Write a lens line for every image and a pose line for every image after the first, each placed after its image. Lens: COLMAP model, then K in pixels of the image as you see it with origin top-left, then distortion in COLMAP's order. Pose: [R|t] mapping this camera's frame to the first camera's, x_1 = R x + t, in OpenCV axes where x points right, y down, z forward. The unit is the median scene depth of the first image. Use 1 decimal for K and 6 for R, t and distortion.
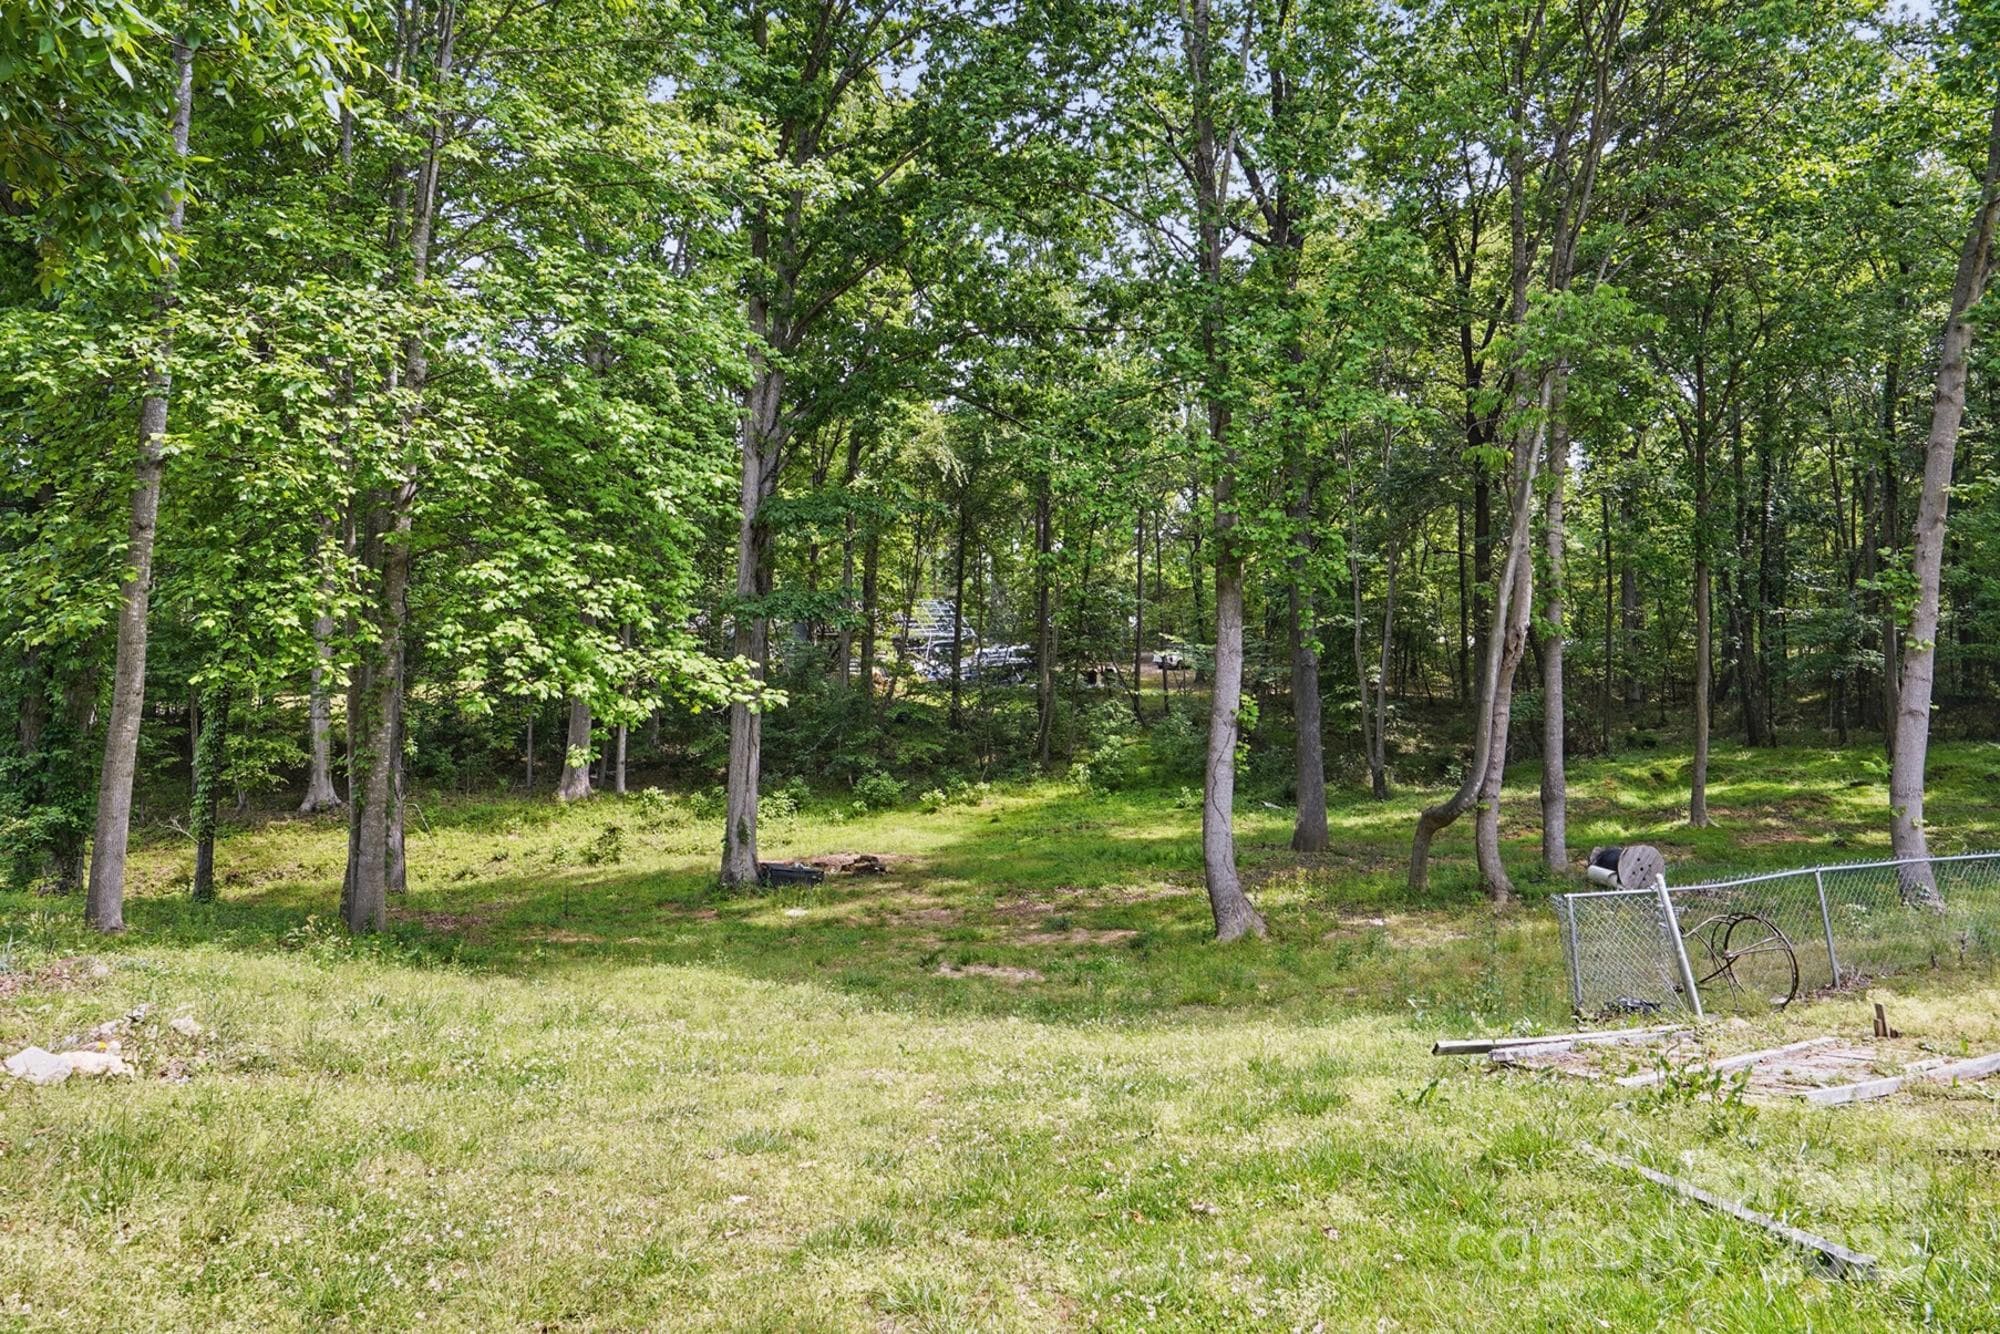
lens RADIAL K [[990.3, 0, 1000.0], [0, 990.3, 667.0], [0, 0, 1]] dist [-0.056866, 0.036637]
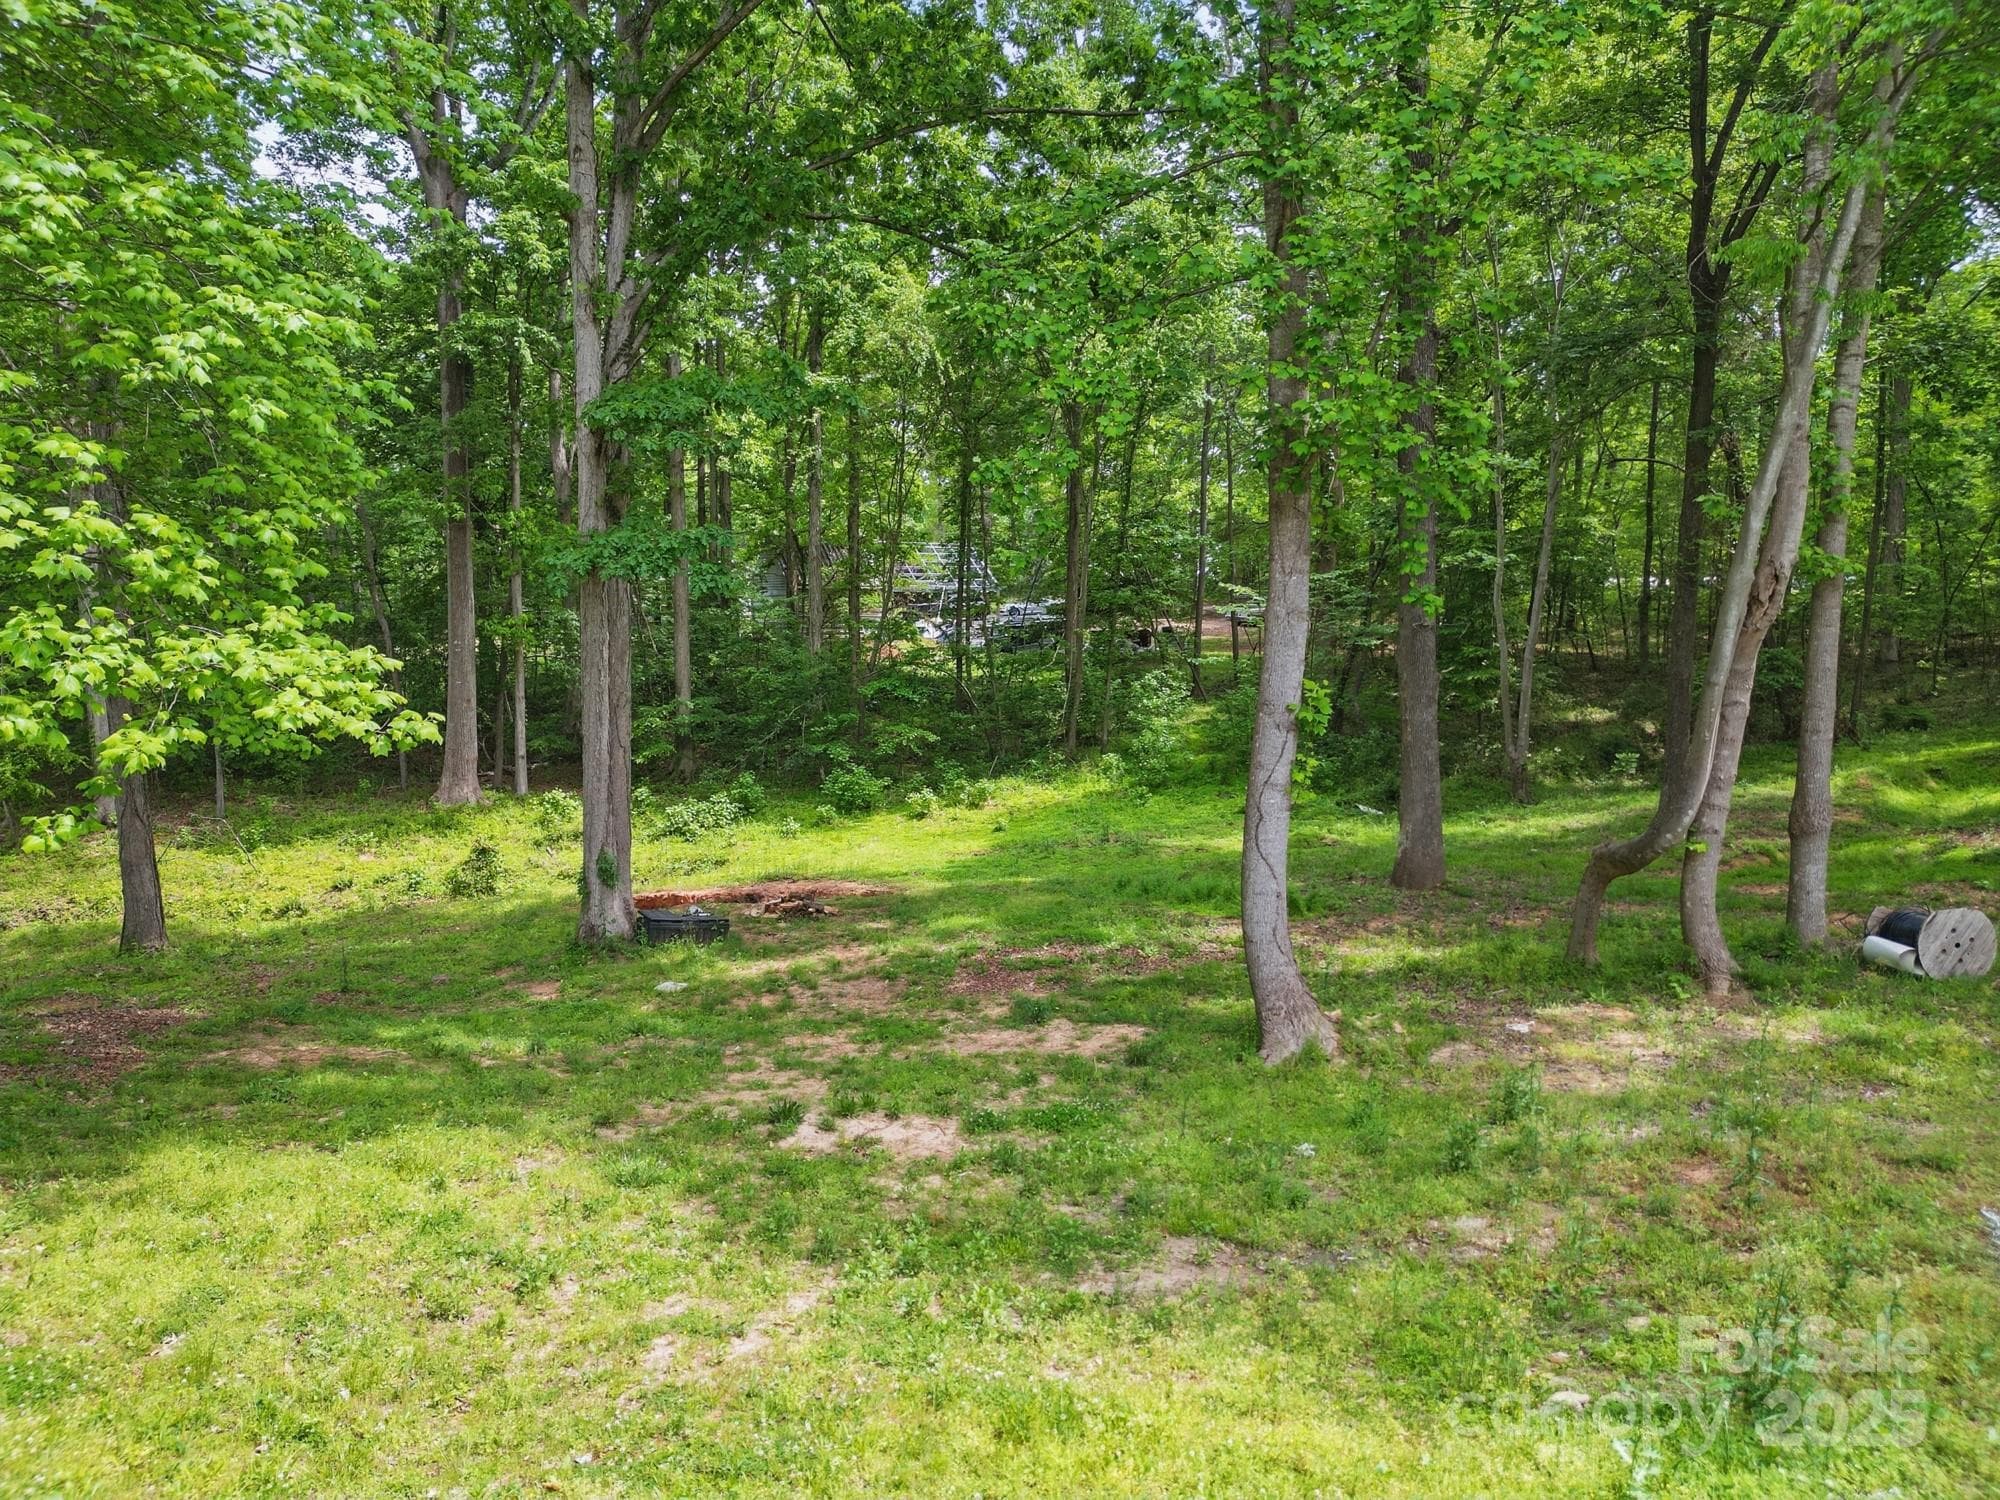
lens RADIAL K [[1089.2, 0, 1000.0], [0, 1089.2, 750.0], [0, 0, 1]] dist [0.023011, -0.001029]
pose [[0.997436, -0.002019, -0.071530, 0.064263], [0.010483, 0.992941, 0.118146, -0.007903], [0.070787, -0.118593, 0.990417, 0.186546]]
